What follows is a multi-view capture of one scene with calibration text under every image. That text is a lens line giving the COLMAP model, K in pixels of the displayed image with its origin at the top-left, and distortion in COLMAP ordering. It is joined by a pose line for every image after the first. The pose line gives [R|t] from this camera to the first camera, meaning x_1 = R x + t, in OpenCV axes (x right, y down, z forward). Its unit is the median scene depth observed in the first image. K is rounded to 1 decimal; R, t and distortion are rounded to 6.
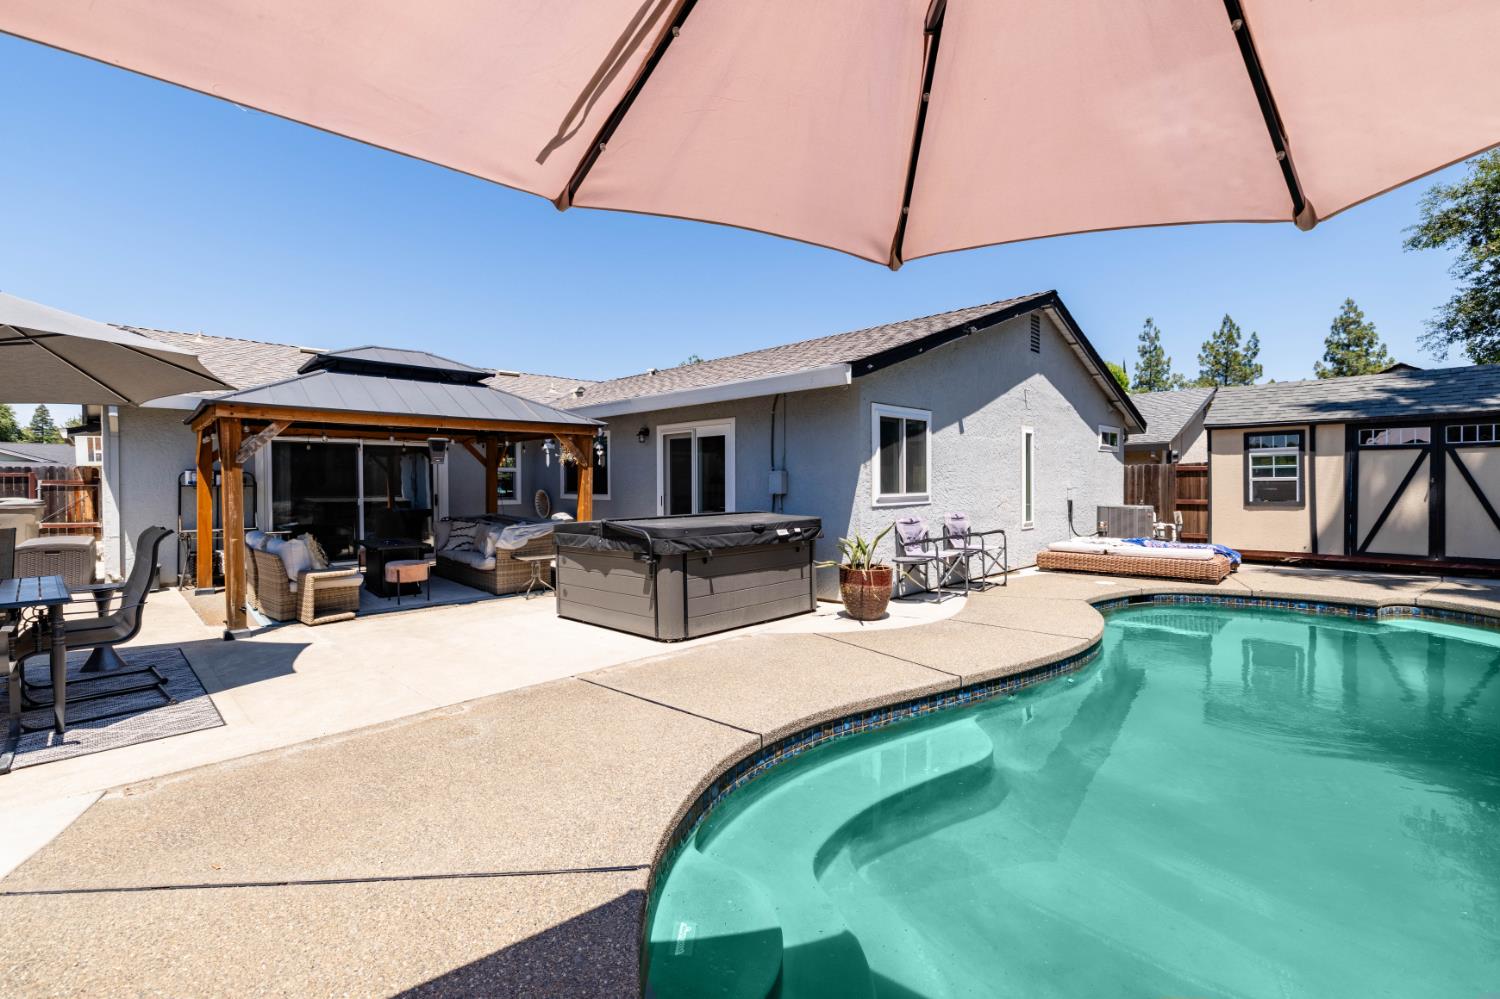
lens RADIAL K [[651.5, 0, 748.8], [0, 651.5, 484.3], [0, 0, 1]] dist [0.001296, 0.000281]
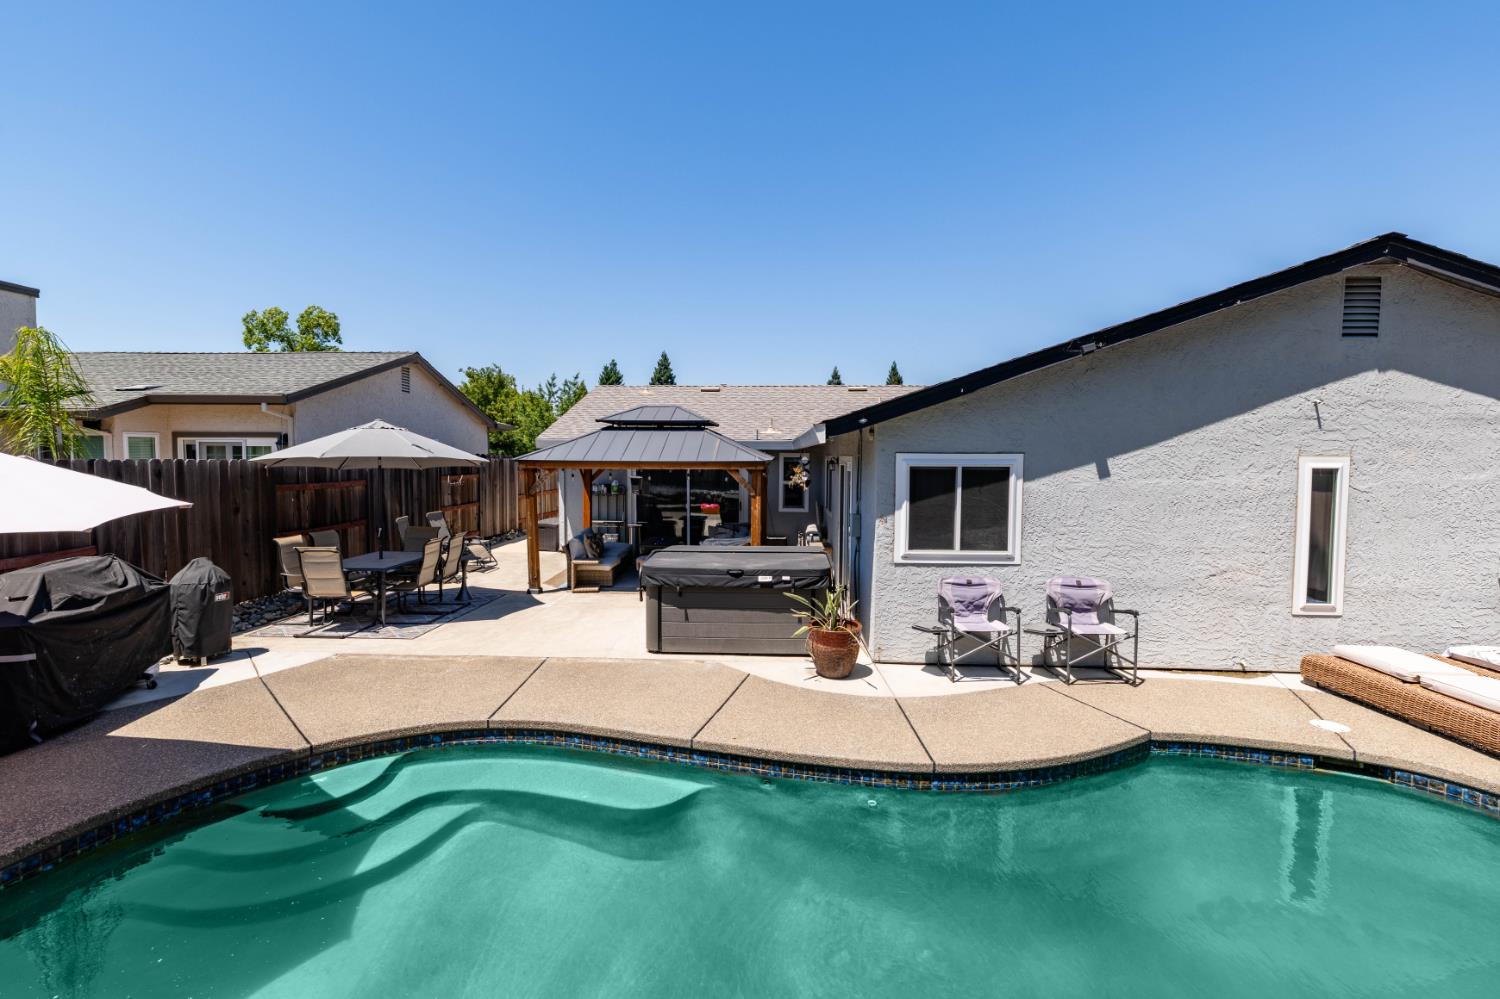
lens RADIAL K [[651.5, 0, 748.8], [0, 651.5, 484.3], [0, 0, 1]] dist [0.001296, 0.000281]
pose [[0.671822, 0.040406, -0.739610, 0.822410], [-0.012293, 0.998982, 0.043409, -0.131267], [0.740610, -0.020071, 0.671635, 0.226916]]
